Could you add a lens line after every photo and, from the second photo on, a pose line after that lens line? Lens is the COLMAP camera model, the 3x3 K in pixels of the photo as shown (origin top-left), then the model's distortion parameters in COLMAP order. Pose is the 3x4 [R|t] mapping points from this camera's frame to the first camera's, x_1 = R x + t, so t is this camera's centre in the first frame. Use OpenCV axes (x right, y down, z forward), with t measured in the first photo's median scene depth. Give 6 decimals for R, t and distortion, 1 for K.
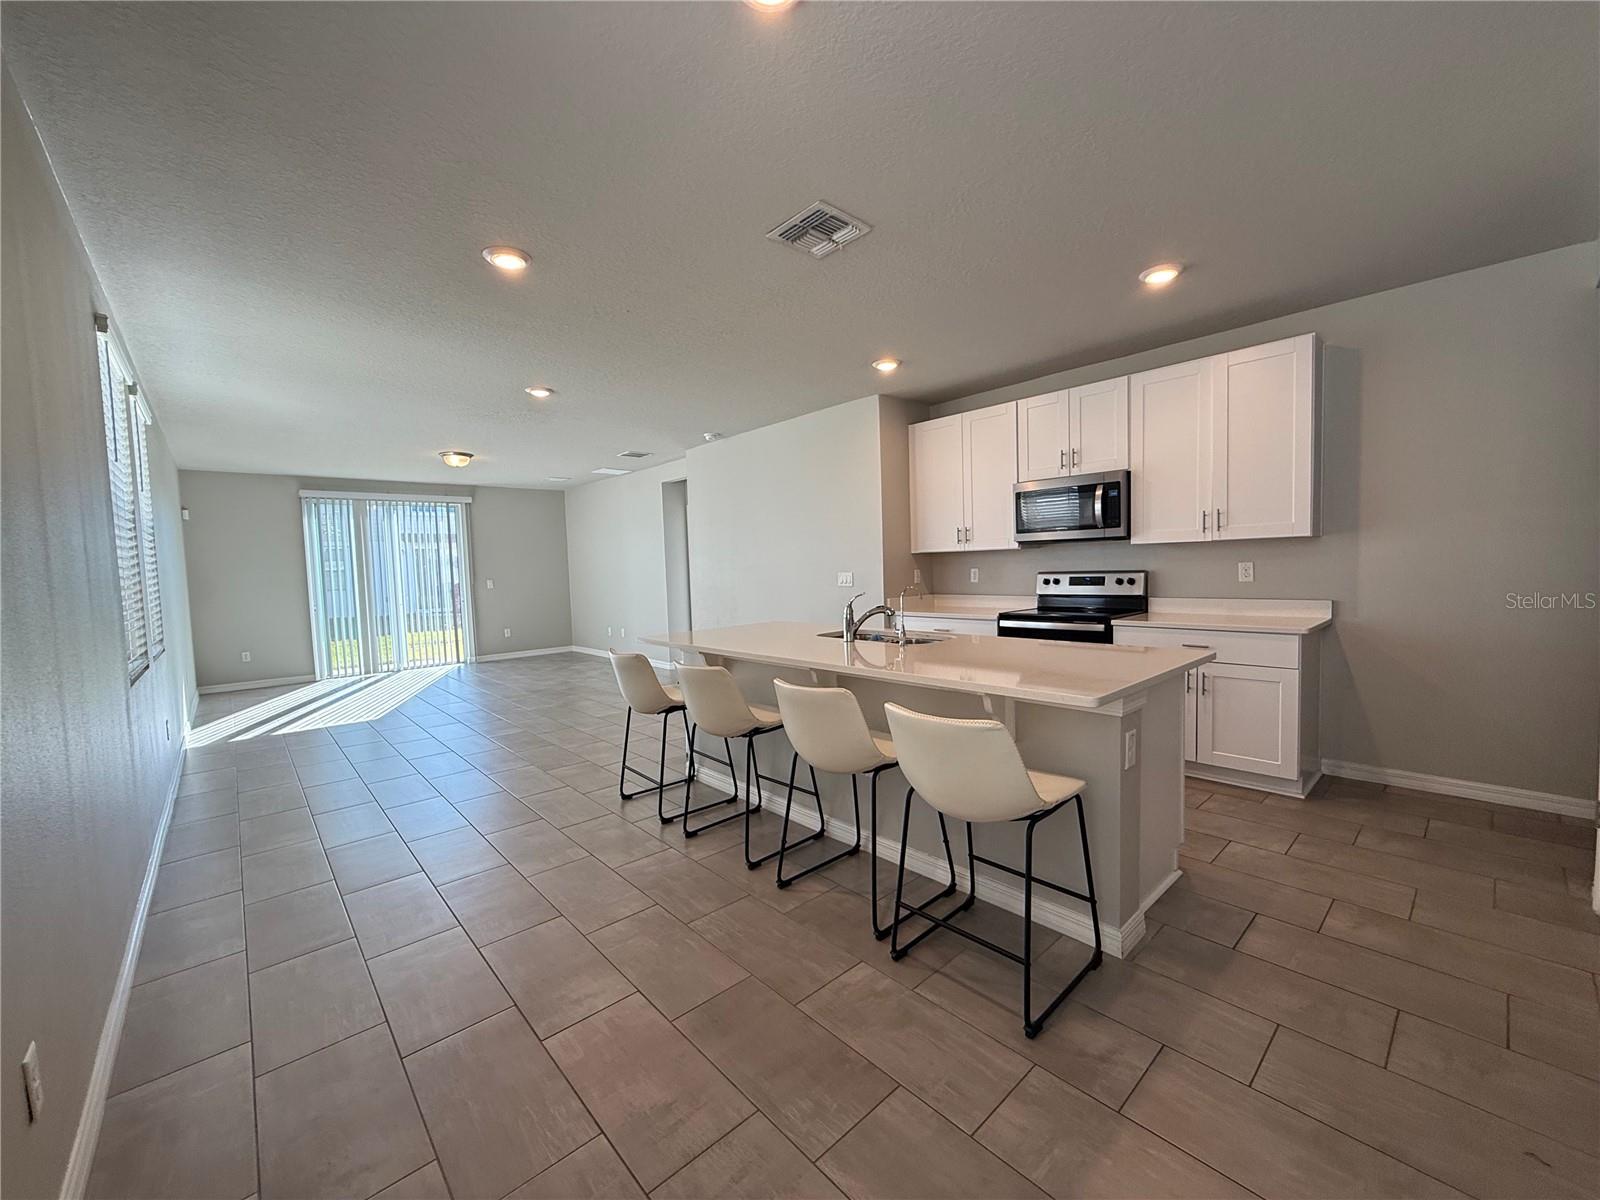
lens RADIAL K [[635.9, 0, 799.2], [0, 635.9, 600.5], [0, 0, 1]] dist [0.004221, 0.000052]
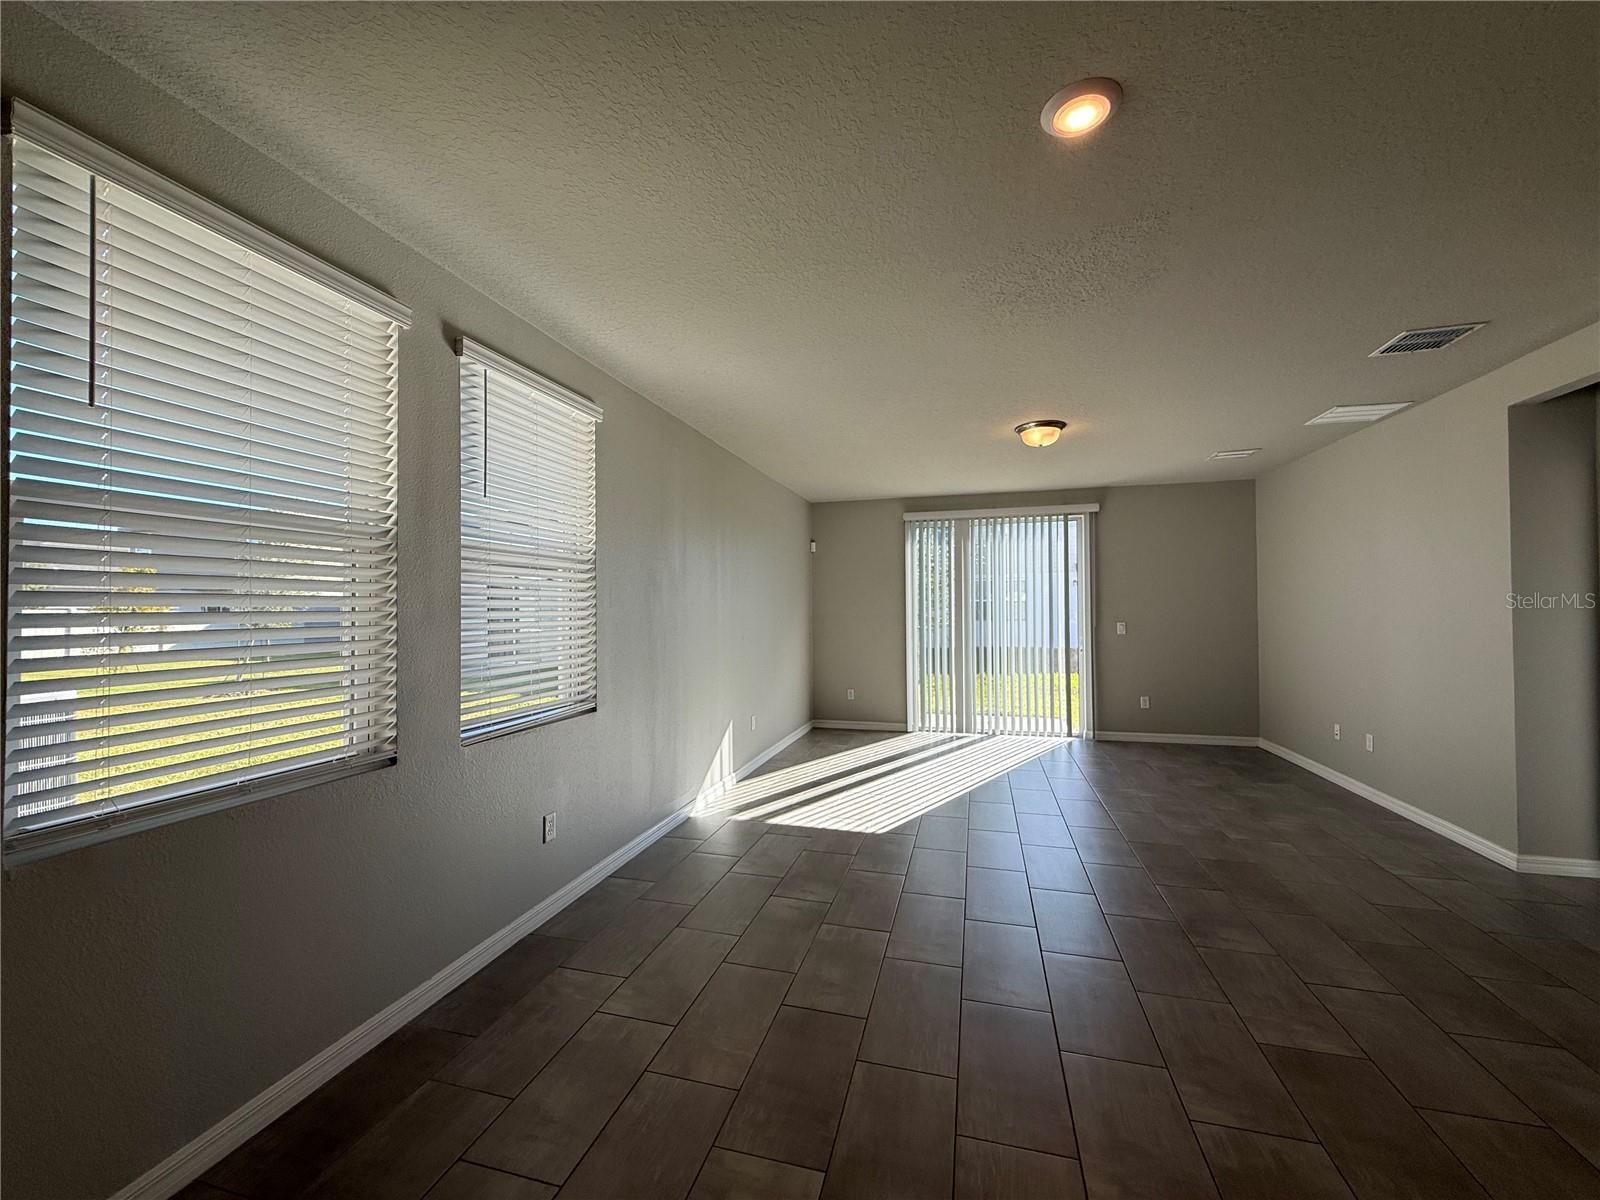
lens RADIAL K [[635.9, 0, 797.5], [0, 635.9, 600.4], [0, 0, 1]] dist [0.004221, 0.000052]
pose [[0.535703, 0.013680, -0.844296, -0.107377], [-0.055923, 0.998248, -0.019309, -0.025280], [0.842552, 0.057560, 0.535530, 0.384050]]
